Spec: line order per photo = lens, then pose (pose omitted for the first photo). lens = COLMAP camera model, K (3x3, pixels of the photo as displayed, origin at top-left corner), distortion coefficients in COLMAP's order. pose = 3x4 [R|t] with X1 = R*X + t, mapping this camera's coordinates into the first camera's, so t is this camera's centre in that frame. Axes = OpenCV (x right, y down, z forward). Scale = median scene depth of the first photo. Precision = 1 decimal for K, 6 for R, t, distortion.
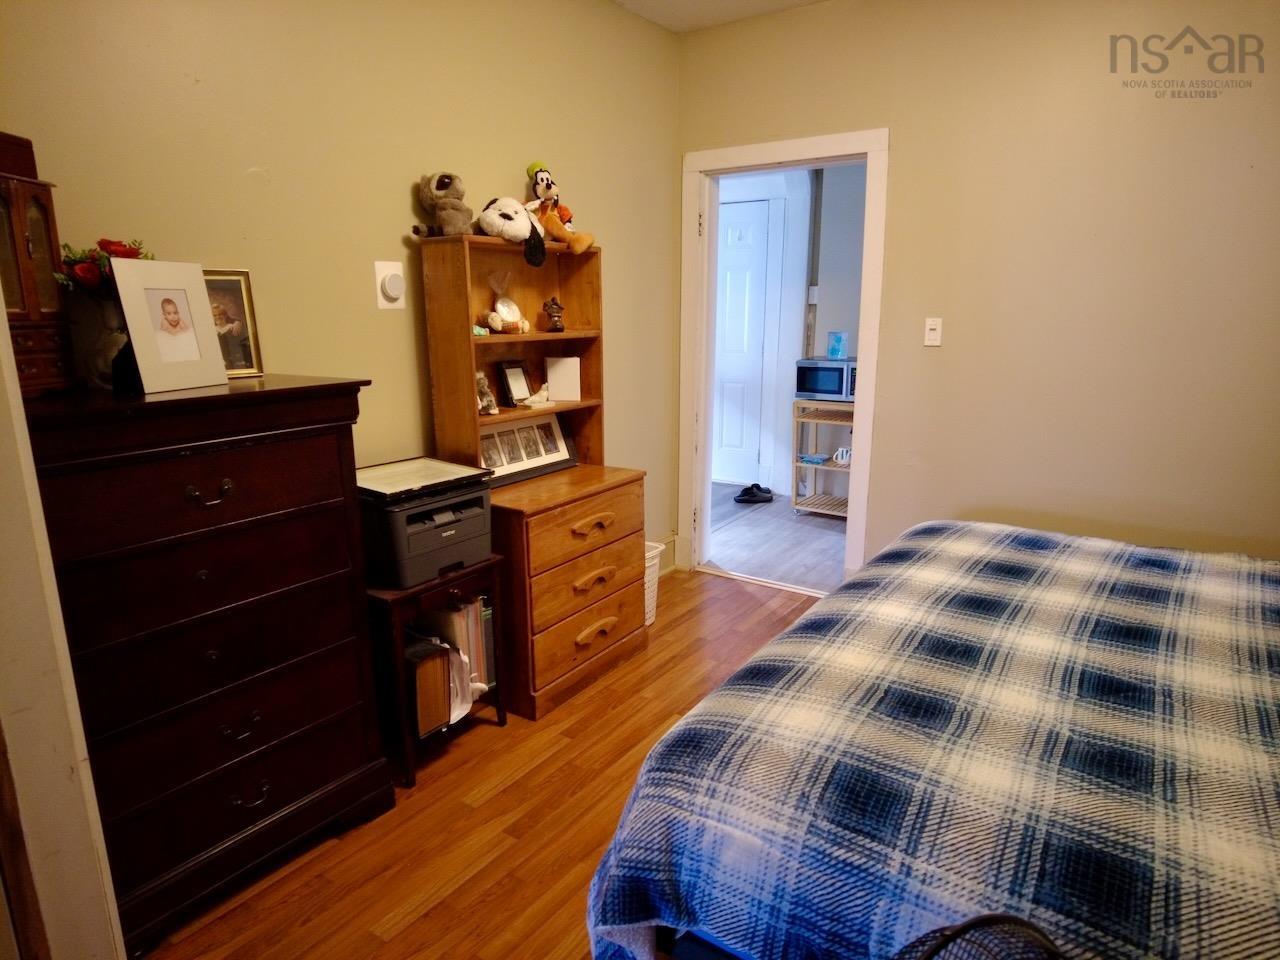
lens RADIAL K [[778.2, 0, 638.6], [0, 778.2, 495.2], [0, 0, 1]] dist [-0.029050, -0.000244]
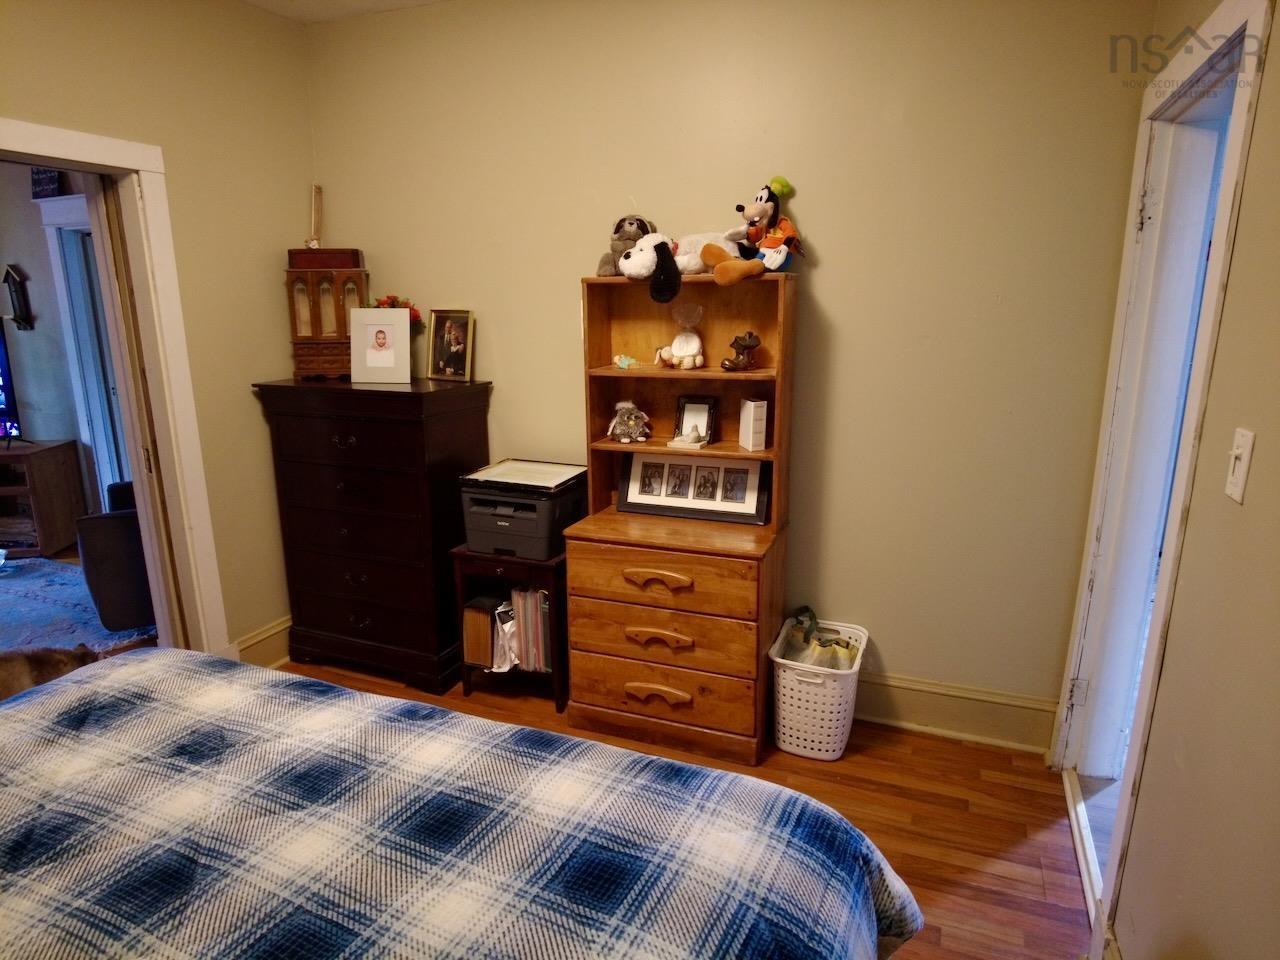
lens RADIAL K [[778.2, 0, 638.6], [0, 778.2, 495.2], [0, 0, 1]] dist [-0.029050, -0.000244]
pose [[0.208699, 0.241045, -0.947809, 0.803871], [-0.226637, 0.954688, 0.192891, -0.235323], [0.951357, 0.174552, 0.253872, 0.746794]]
